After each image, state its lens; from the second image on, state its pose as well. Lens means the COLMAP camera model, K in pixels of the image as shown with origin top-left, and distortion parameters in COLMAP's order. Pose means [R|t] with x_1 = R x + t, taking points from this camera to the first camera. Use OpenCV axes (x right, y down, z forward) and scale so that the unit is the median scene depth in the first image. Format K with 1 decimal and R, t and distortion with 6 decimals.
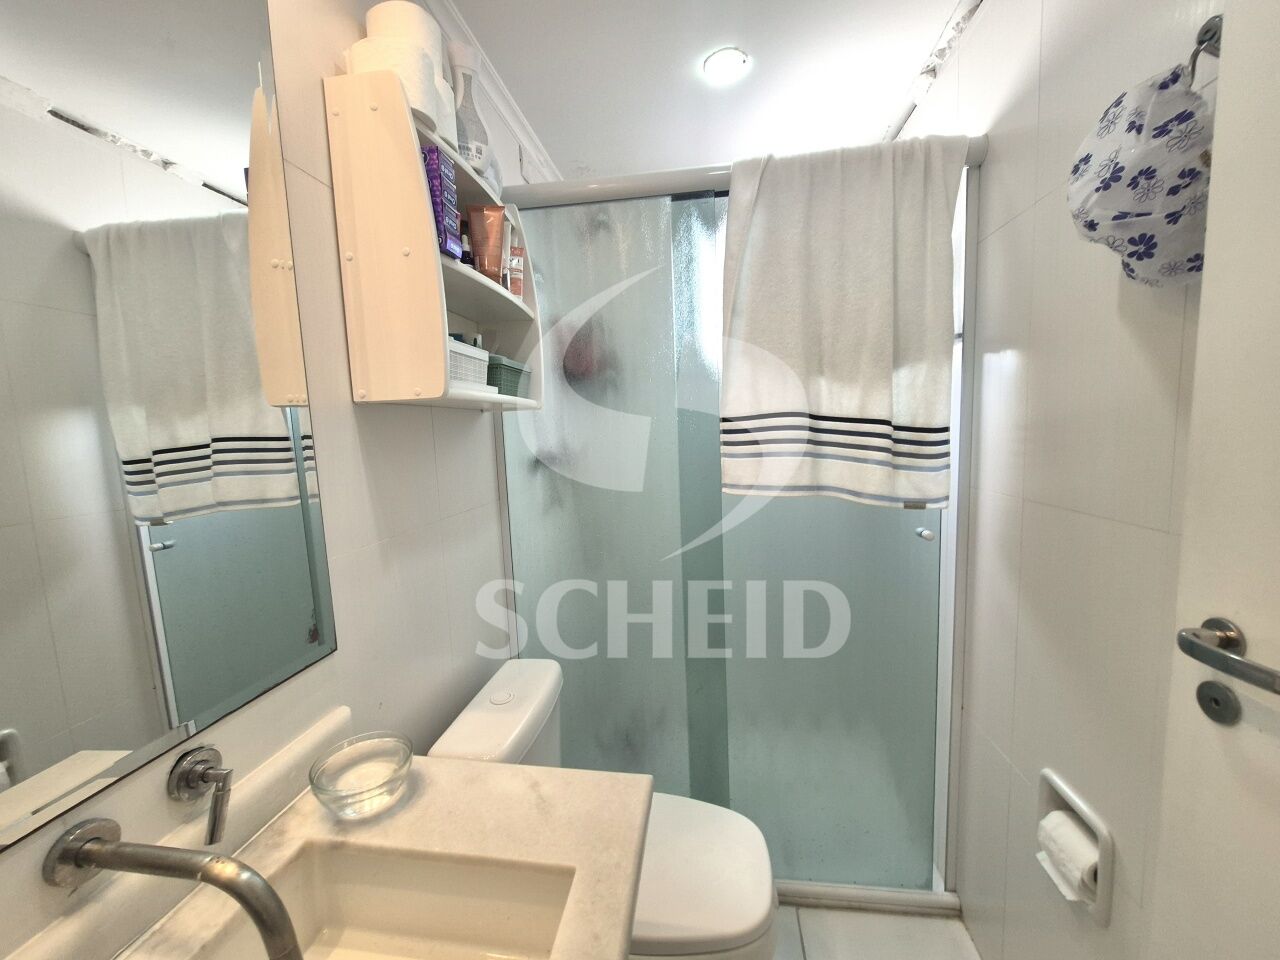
lens RADIAL K [[500.1, 0, 639.3], [0, 500.1, 481.4], [0, 0, 1]] dist [-0.004311, 0.000704]
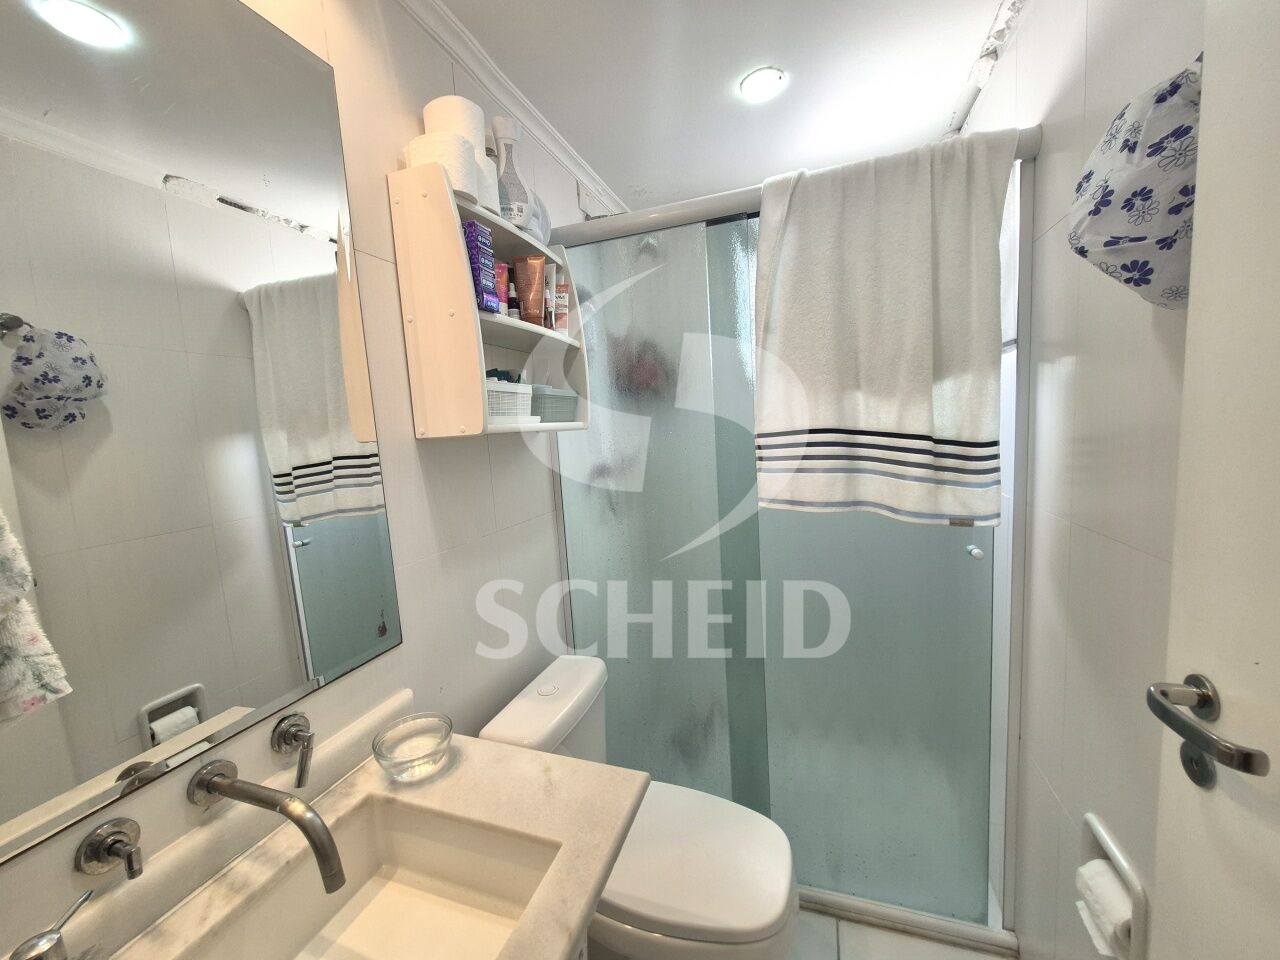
lens RADIAL K [[500.1, 0, 640.4], [0, 500.1, 479.8], [0, 0, 1]] dist [-0.004311, 0.000704]
pose [[0.980732, -0.003662, -0.195324, 0.146484], [0.006051, 0.999914, 0.011635, -0.052371], [0.195265, -0.012592, 0.980670, -0.059089]]
